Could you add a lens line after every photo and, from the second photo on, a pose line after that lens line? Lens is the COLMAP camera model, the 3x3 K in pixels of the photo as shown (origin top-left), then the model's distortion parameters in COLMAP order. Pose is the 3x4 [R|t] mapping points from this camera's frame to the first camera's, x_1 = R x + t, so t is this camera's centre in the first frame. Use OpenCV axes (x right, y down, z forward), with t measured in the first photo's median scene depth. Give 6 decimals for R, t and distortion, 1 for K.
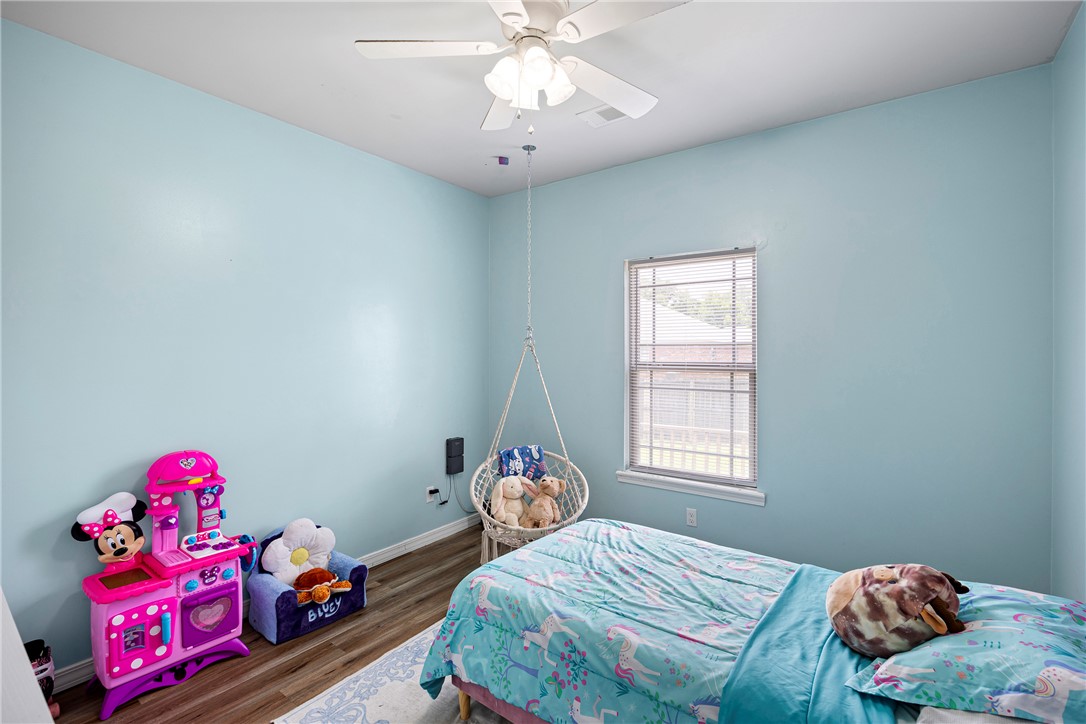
lens RADIAL K [[487.8, 0, 548.1], [0, 487.8, 360.9], [0, 0, 1]] dist [-0.033819, 0.002215]
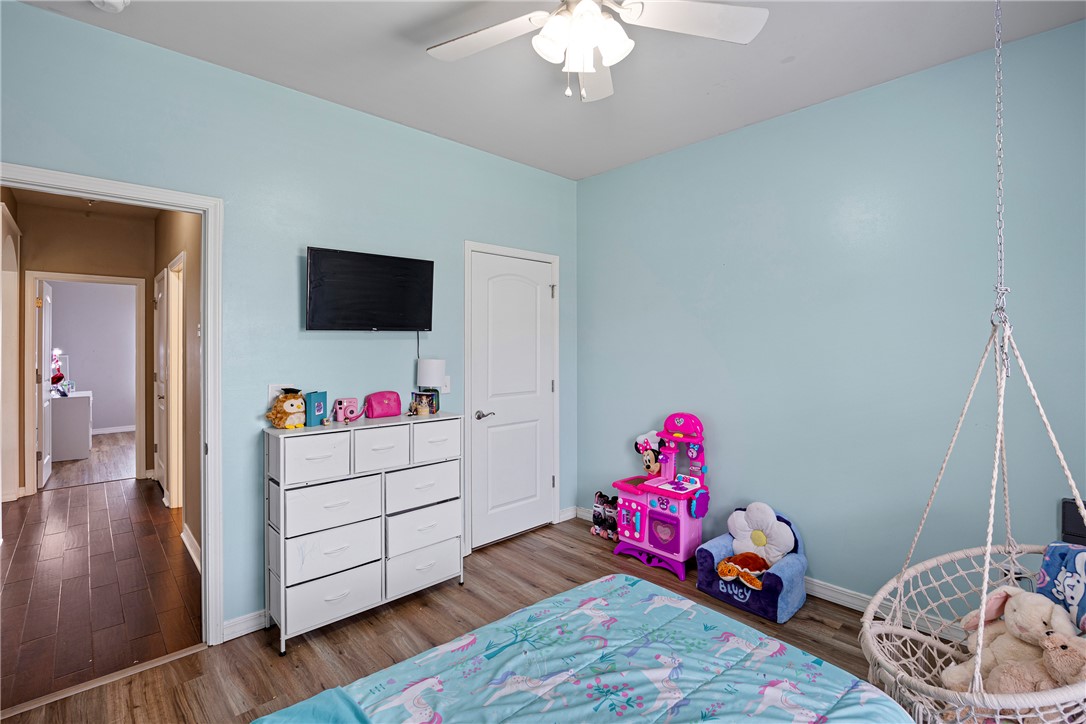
lens RADIAL K [[487.8, 0, 548.1], [0, 487.8, 357.9], [0, 0, 1]] dist [-0.033819, 0.002215]
pose [[-0.186247, 0.032070, -0.981979, 0.743503], [-0.012332, 0.999312, 0.034975, -0.012930], [0.982425, 0.018623, -0.185724, 0.968039]]
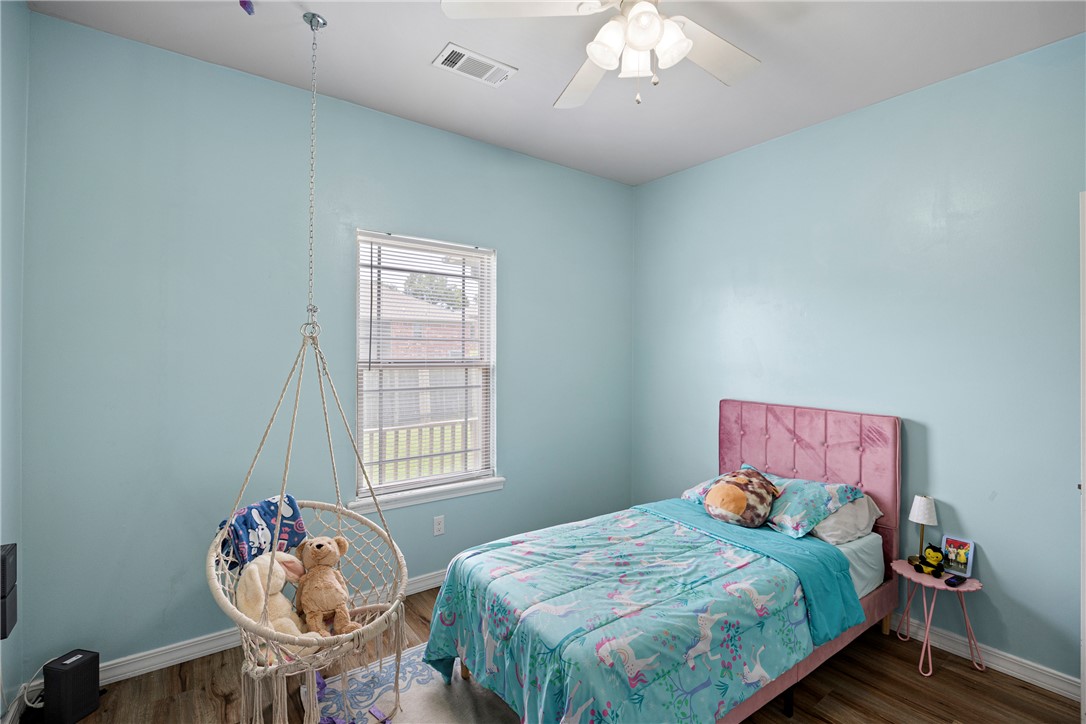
lens RADIAL K [[487.8, 0, 547.8], [0, 487.8, 343.9], [0, 0, 1]] dist [-0.033819, 0.002215]
pose [[0.299062, 0.017804, 0.954068, -0.815424], [0.005187, 0.999781, -0.020283, -0.008925], [-0.954220, 0.011014, 0.298904, 0.786357]]
